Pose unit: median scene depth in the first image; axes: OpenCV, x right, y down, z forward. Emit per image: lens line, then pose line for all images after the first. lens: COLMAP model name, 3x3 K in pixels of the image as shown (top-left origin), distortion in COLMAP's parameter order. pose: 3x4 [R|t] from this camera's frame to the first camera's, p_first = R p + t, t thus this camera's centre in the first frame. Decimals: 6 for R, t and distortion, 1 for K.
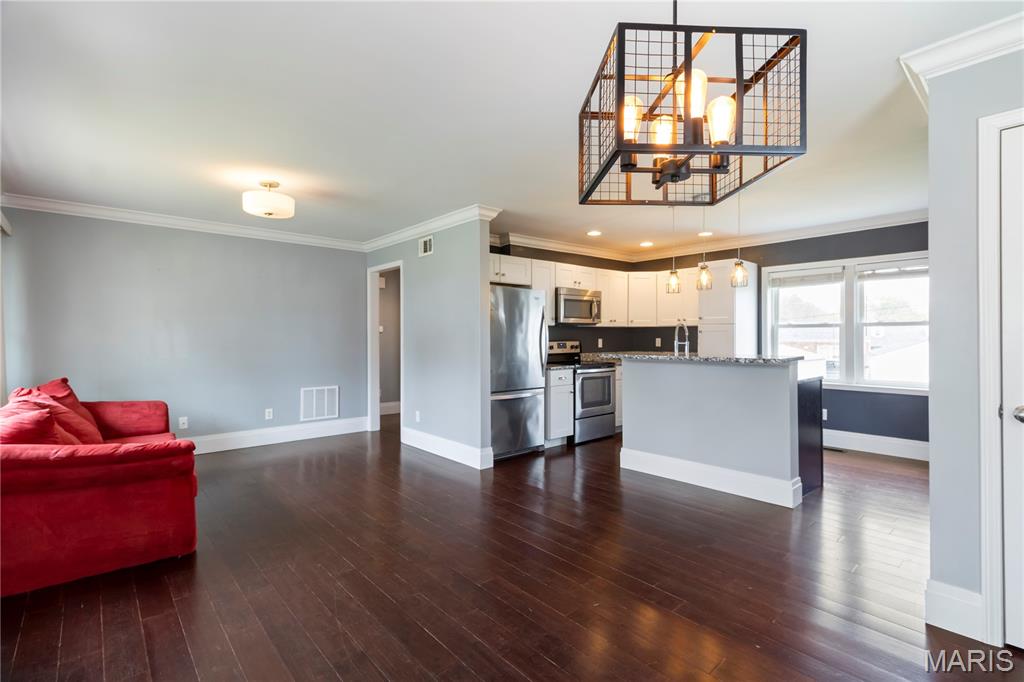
lens RADIAL K [[482.1, 0, 510.0], [0, 482.1, 334.2], [0, 0, 1]] dist [0.002455, 0.001235]
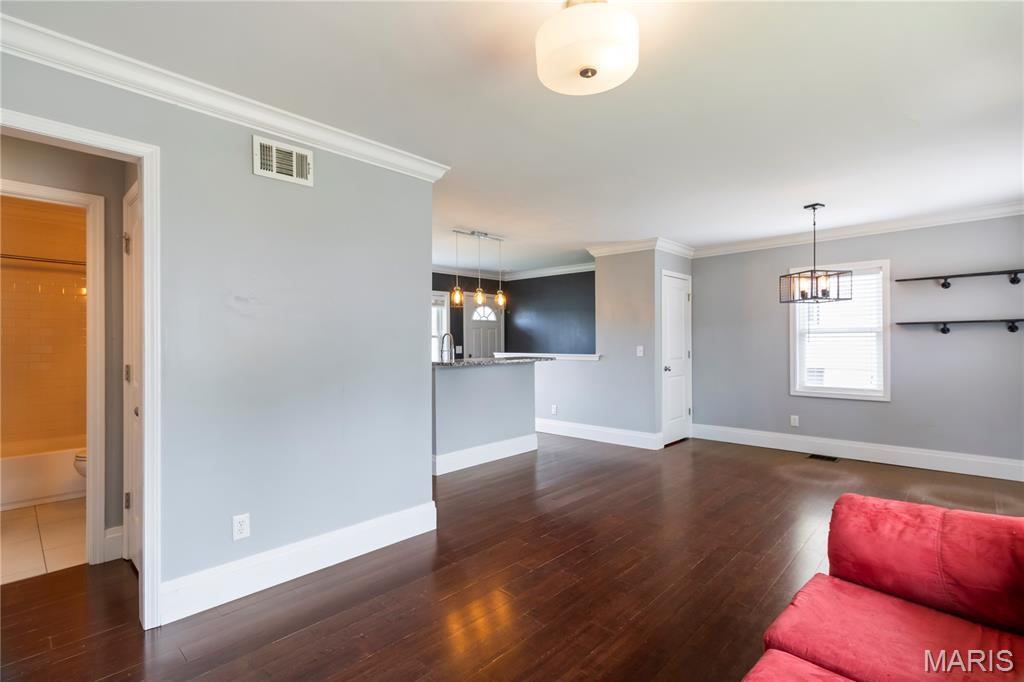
lens RADIAL K [[482.1, 0, 526.2], [0, 482.1, 345.4], [0, 0, 1]] dist [0.002455, 0.001235]
pose [[-0.117299, -0.003340, 0.993091, -0.646935], [-0.000920, 0.999994, 0.003255, 0.001559], [-0.993096, -0.000532, -0.117302, 0.765391]]
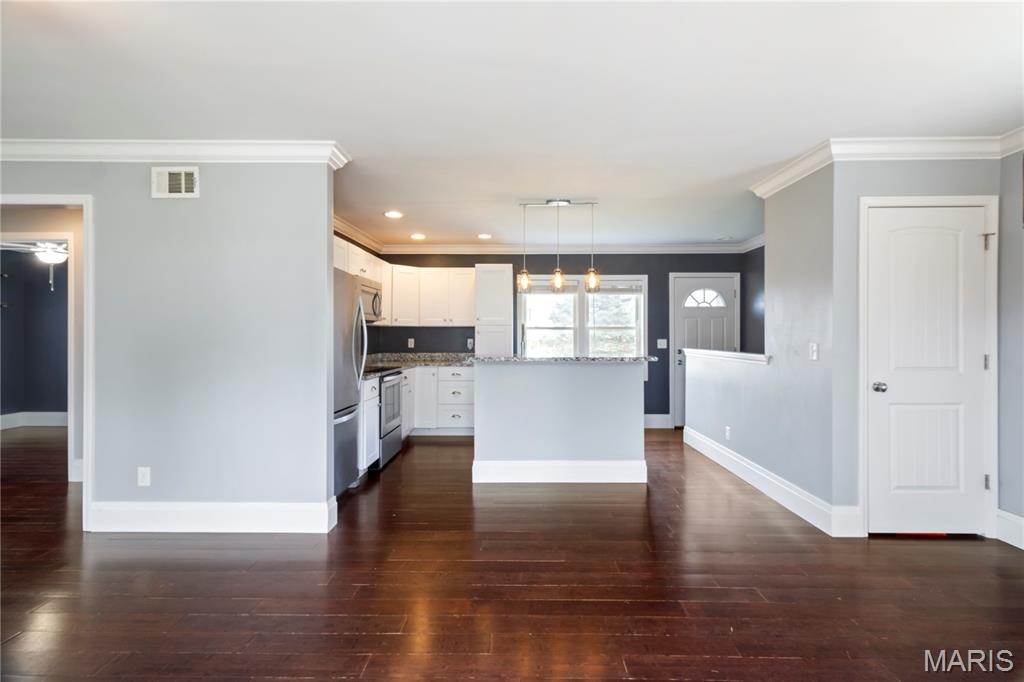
lens RADIAL K [[482.1, 0, 517.5], [0, 482.1, 336.2], [0, 0, 1]] dist [0.002455, 0.001235]
pose [[0.663789, 0.003769, 0.747910, -0.316616], [-0.007557, 0.999970, 0.001668, 0.000674], [-0.747882, -0.006759, 0.663798, 0.280479]]
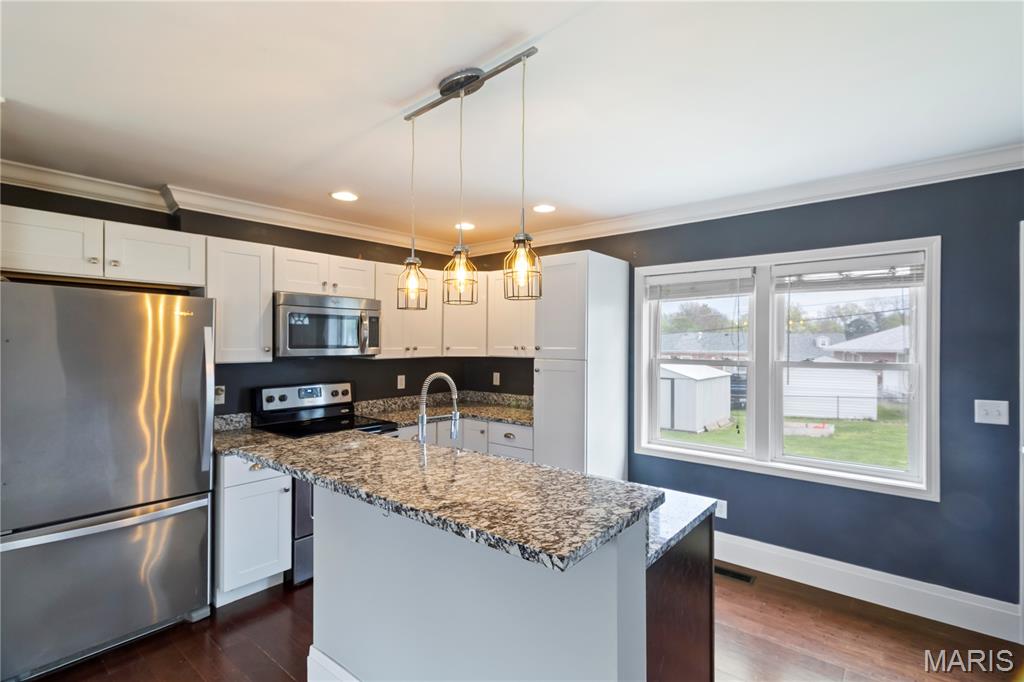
lens RADIAL K [[482.1, 0, 515.1], [0, 482.1, 344.1], [0, 0, 1]] dist [0.002455, 0.001235]
pose [[0.986973, 0.005061, 0.160806, 0.280385], [-0.006506, 0.999943, 0.008456, -0.045213], [-0.160754, -0.009392, 0.986950, 0.422850]]
